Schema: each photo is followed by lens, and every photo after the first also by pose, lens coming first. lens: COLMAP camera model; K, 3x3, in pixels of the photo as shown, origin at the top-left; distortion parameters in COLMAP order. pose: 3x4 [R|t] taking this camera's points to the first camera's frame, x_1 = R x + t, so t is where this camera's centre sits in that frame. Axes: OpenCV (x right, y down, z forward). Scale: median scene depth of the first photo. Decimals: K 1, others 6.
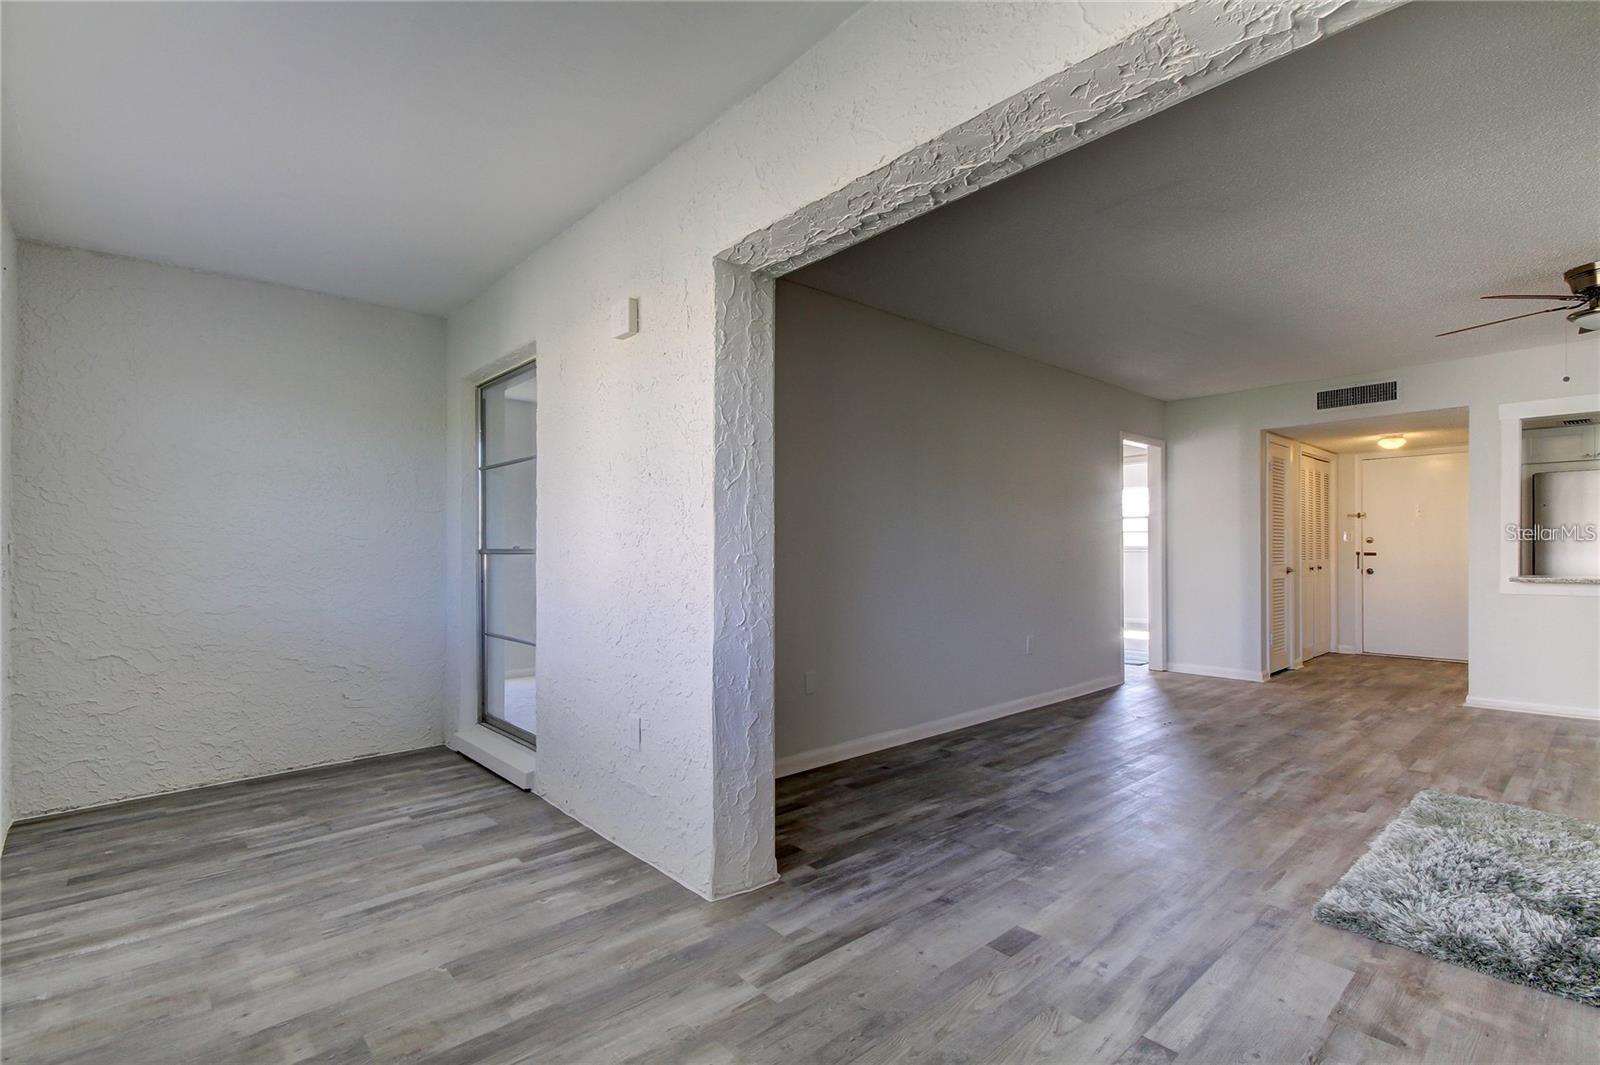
lens RADIAL K [[717.6, 0, 791.5], [0, 717.6, 555.8], [0, 0, 1]] dist [0.027207, -0.012431]
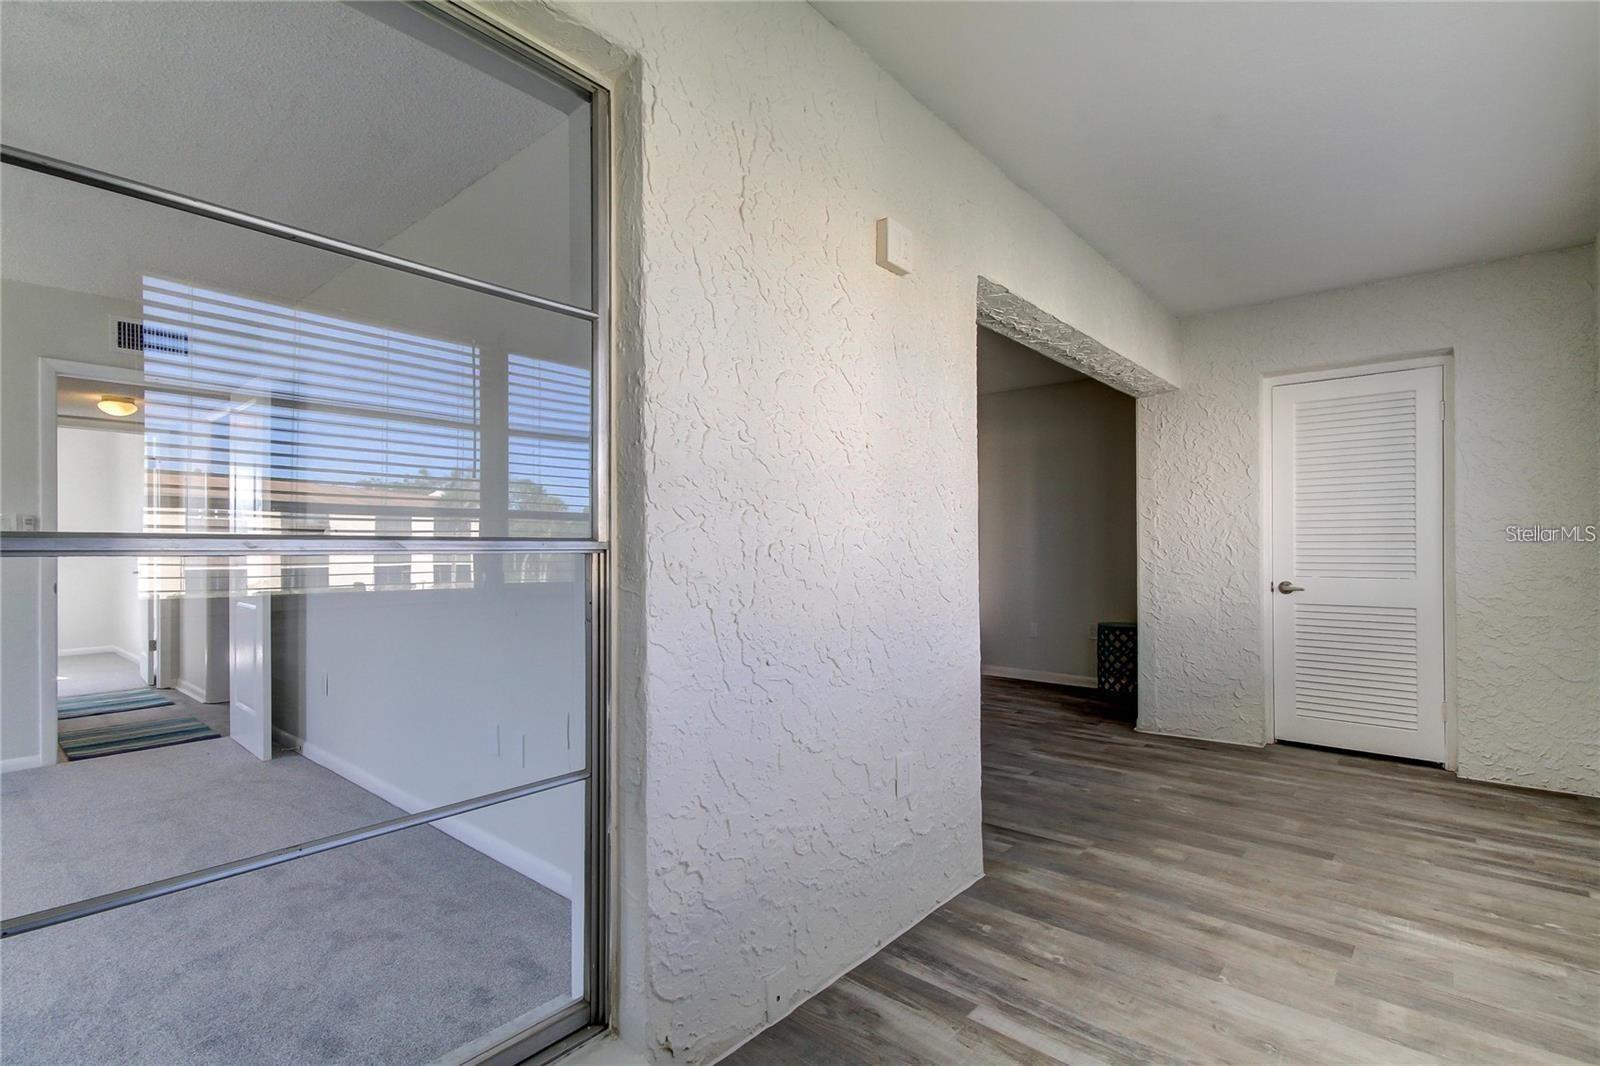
lens RADIAL K [[746.6, 0, 808.8], [0, 746.6, 541.7], [0, 0, 1]] dist [0.015260, -0.000532]
pose [[-0.128282, 0.013677, 0.991643, -0.772441], [0.006010, 0.999897, -0.013014, 0.002340], [-0.991720, 0.004291, -0.128351, 0.916357]]
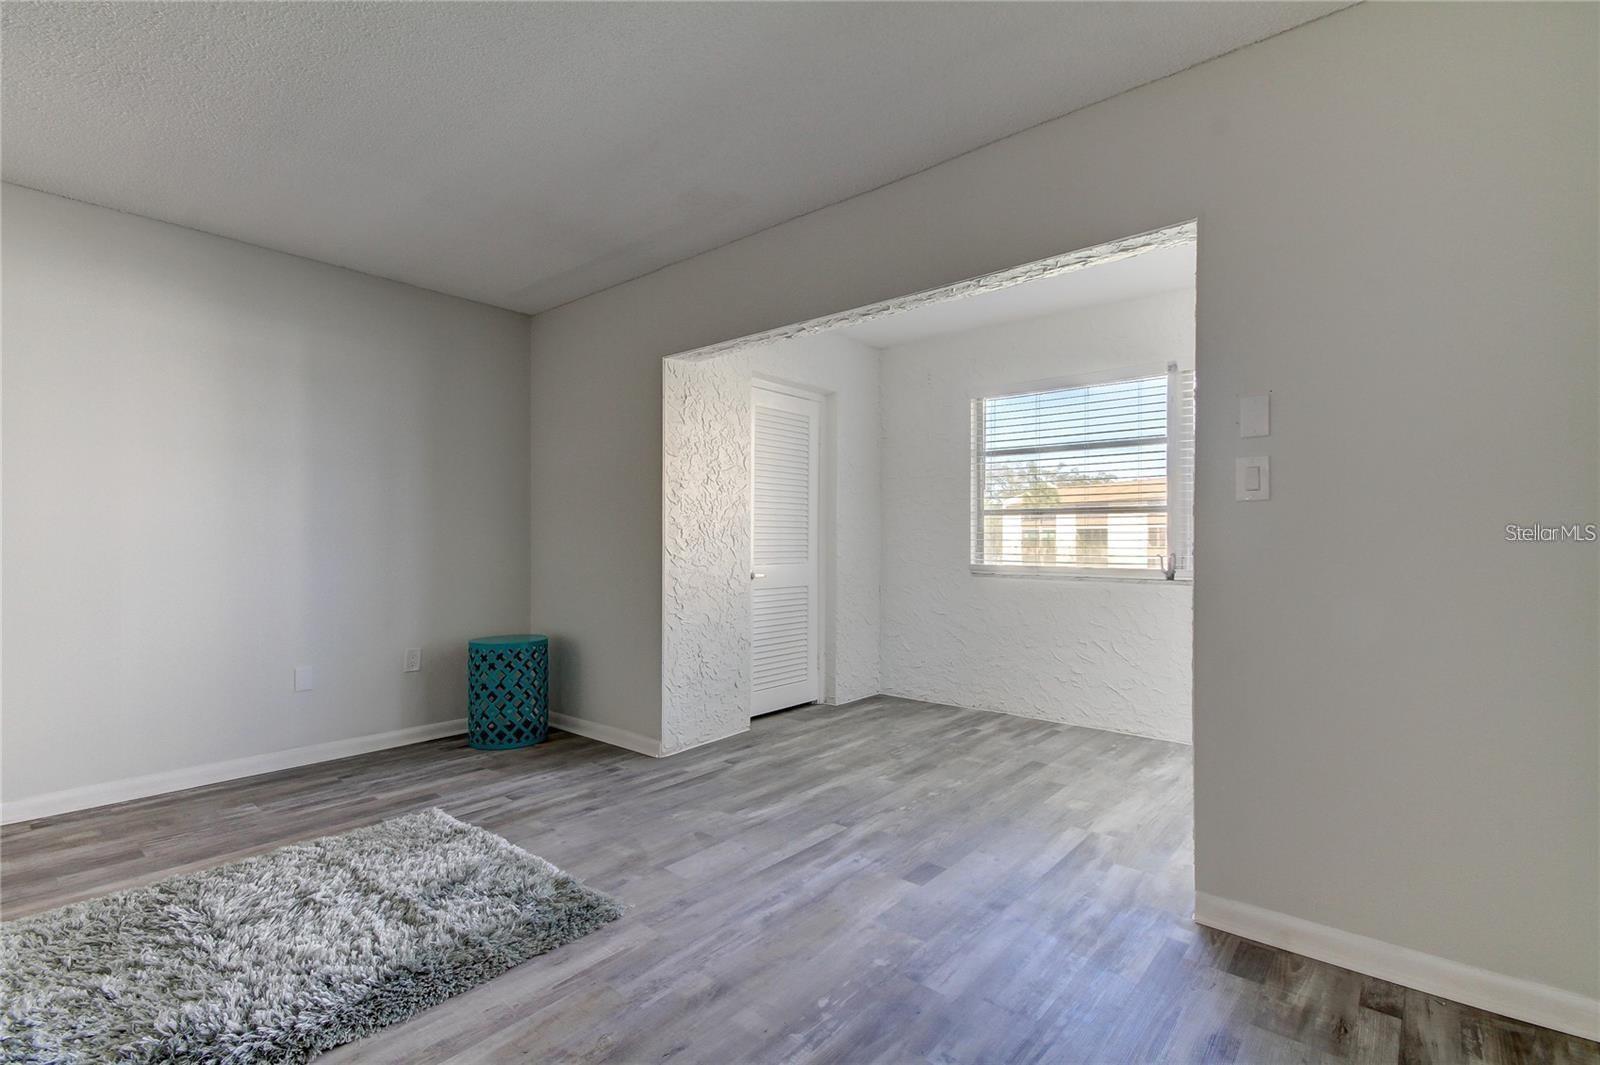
lens RADIAL K [[743.3, 0, 793.1], [0, 743.3, 539.8], [0, 0, 1]] dist [0.009427, -0.000054]
pose [[-0.991444, 0.003180, -0.130492, 0.396633], [0.002579, 0.999985, 0.004771, -0.001946], [0.130505, 0.004393, -0.991438, 1.275557]]
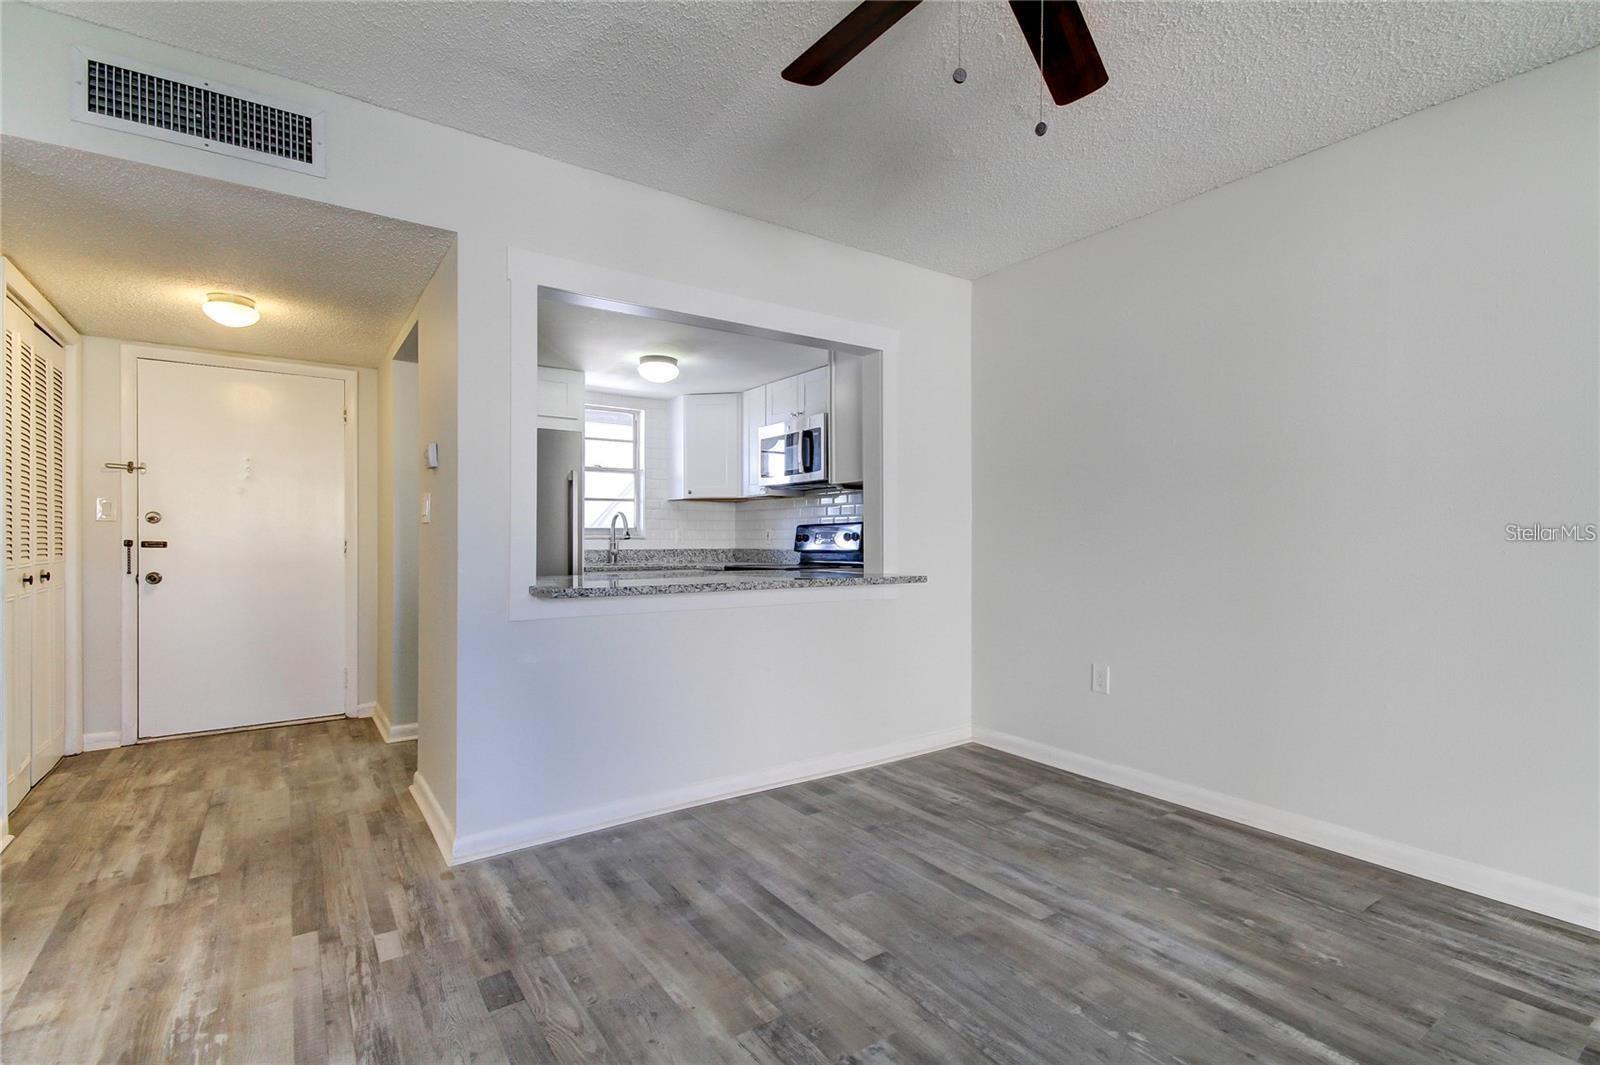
lens RADIAL K [[743.0, 0, 829.7], [0, 743.0, 537.2], [0, 0, 1]] dist [0.032841, -0.013487]
pose [[0.094064, 0.006726, 0.995543, 0.714147], [0.005713, 0.999957, -0.007296, -0.001783], [-0.995550, 0.006374, 0.094021, 1.092352]]
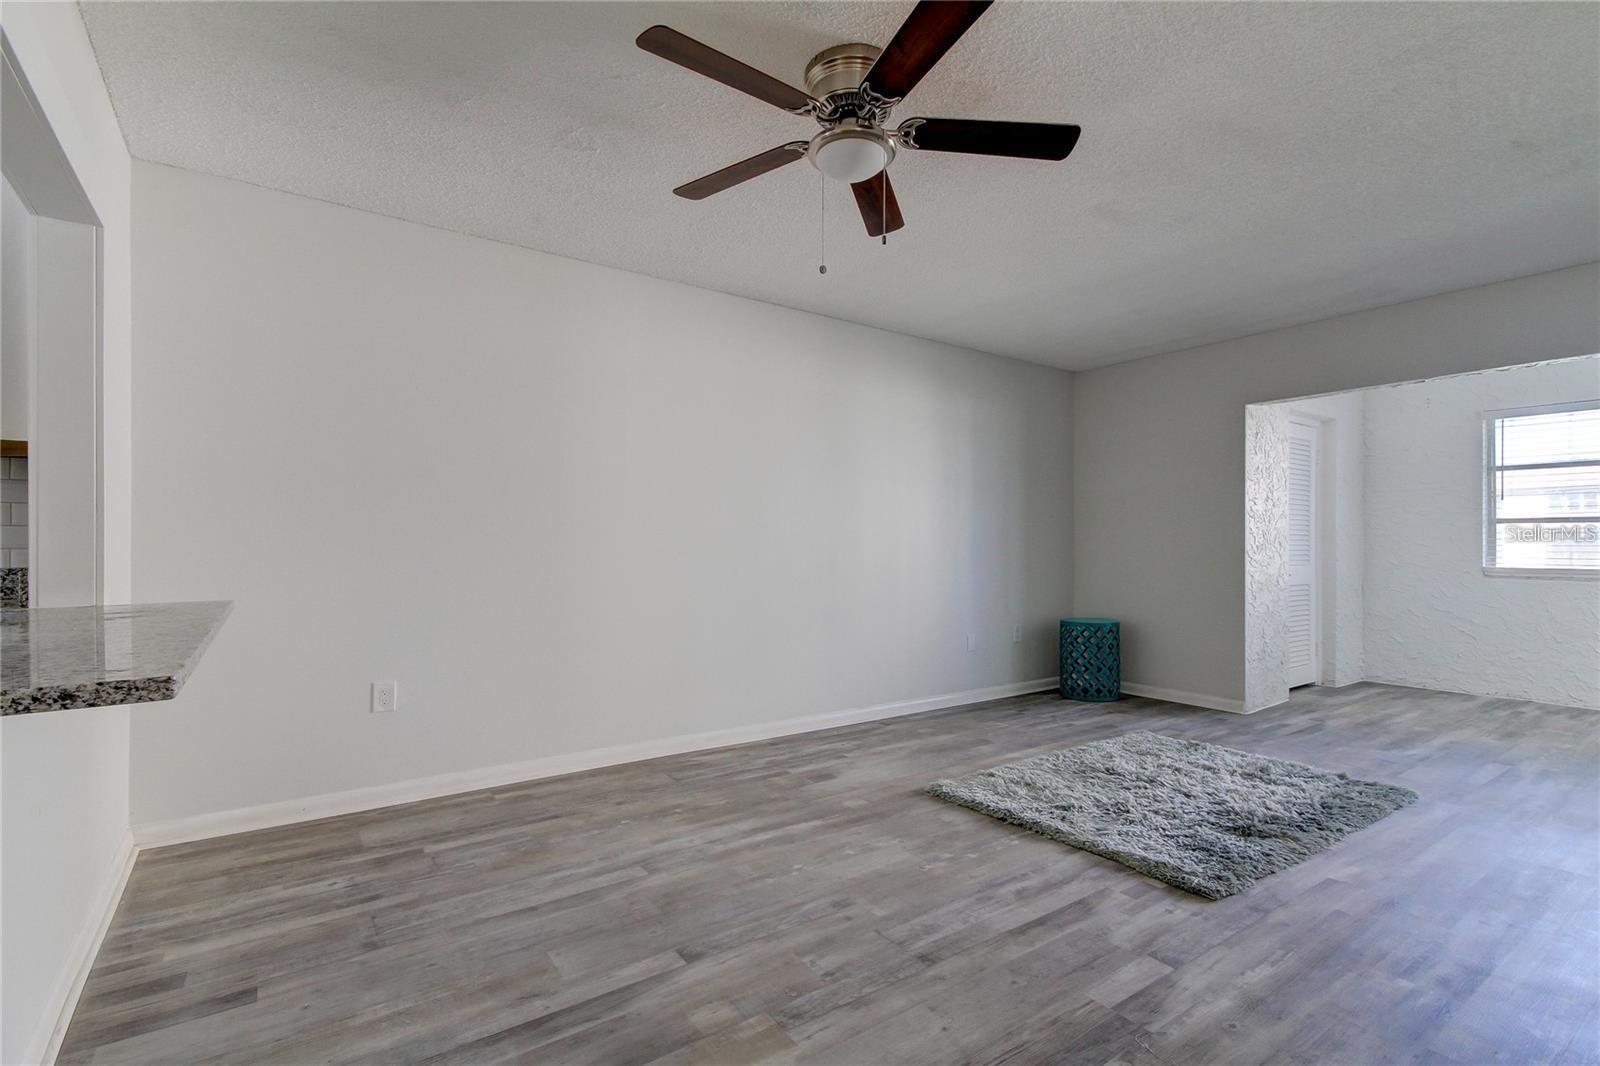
lens RADIAL K [[744.2, 0, 774.8], [0, 744.2, 538.8], [0, 0, 1]] dist [0.017836, -0.000316]
pose [[-0.992444, 0.004615, 0.122610, 1.144017], [0.004122, 0.999982, -0.004276, -0.007255], [-0.122627, -0.003738, -0.992446, 1.682242]]
